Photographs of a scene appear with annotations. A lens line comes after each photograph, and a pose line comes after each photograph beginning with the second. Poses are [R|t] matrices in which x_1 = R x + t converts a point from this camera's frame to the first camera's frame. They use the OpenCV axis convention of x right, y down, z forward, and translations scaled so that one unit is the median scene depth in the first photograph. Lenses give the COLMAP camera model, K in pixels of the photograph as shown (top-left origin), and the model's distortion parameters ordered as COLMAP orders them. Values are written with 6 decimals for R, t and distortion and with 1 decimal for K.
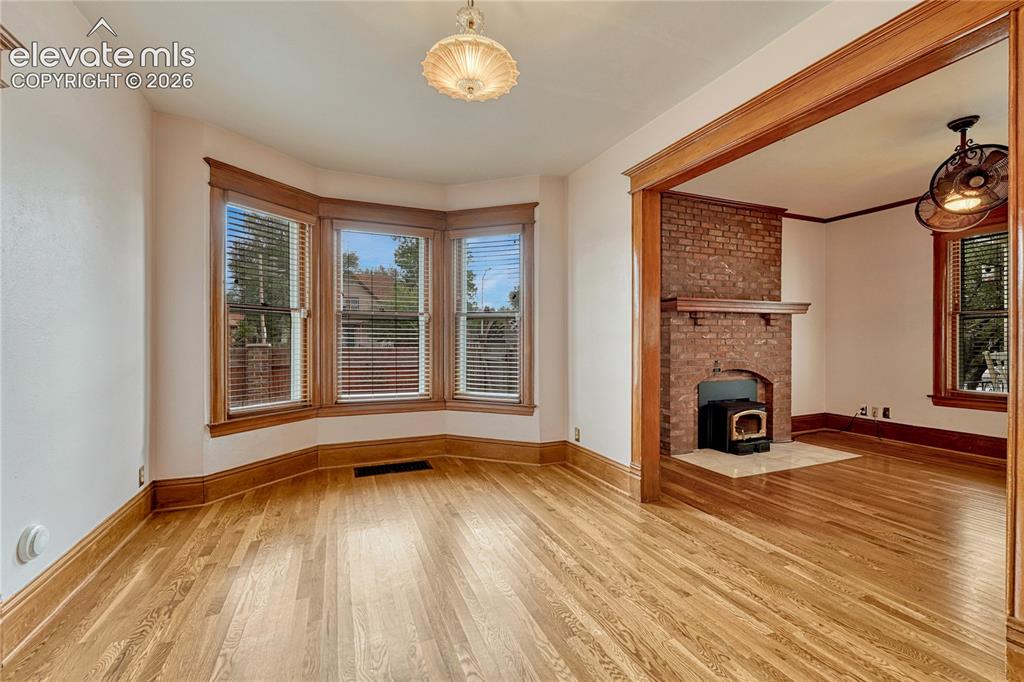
lens RADIAL K [[429.5, 0, 509.5], [0, 429.5, 343.9], [0, 0, 1]] dist [-0.012204, 0.000122]
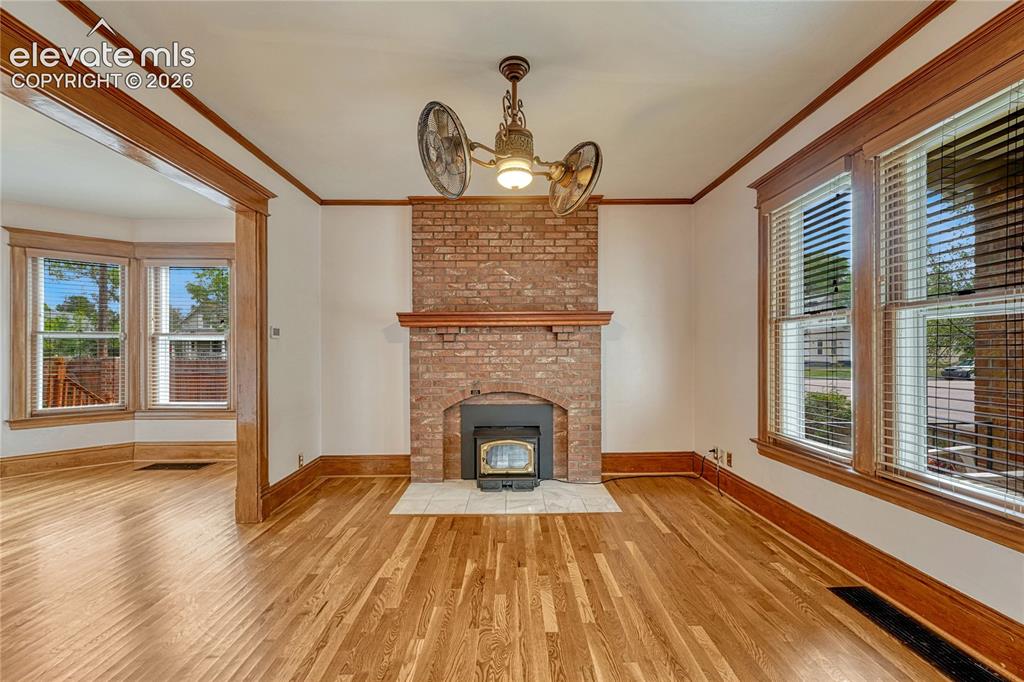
lens RADIAL K [[430.0, 0, 513.3], [0, 430.0, 351.5], [0, 0, 1]] dist [-0.001187, 0.000122]
pose [[0.932064, 0.000532, -0.362294, 0.869781], [-0.000809, 0.999999, -0.000613, -0.021636], [0.362293, 0.000864, 0.932064, 0.199707]]
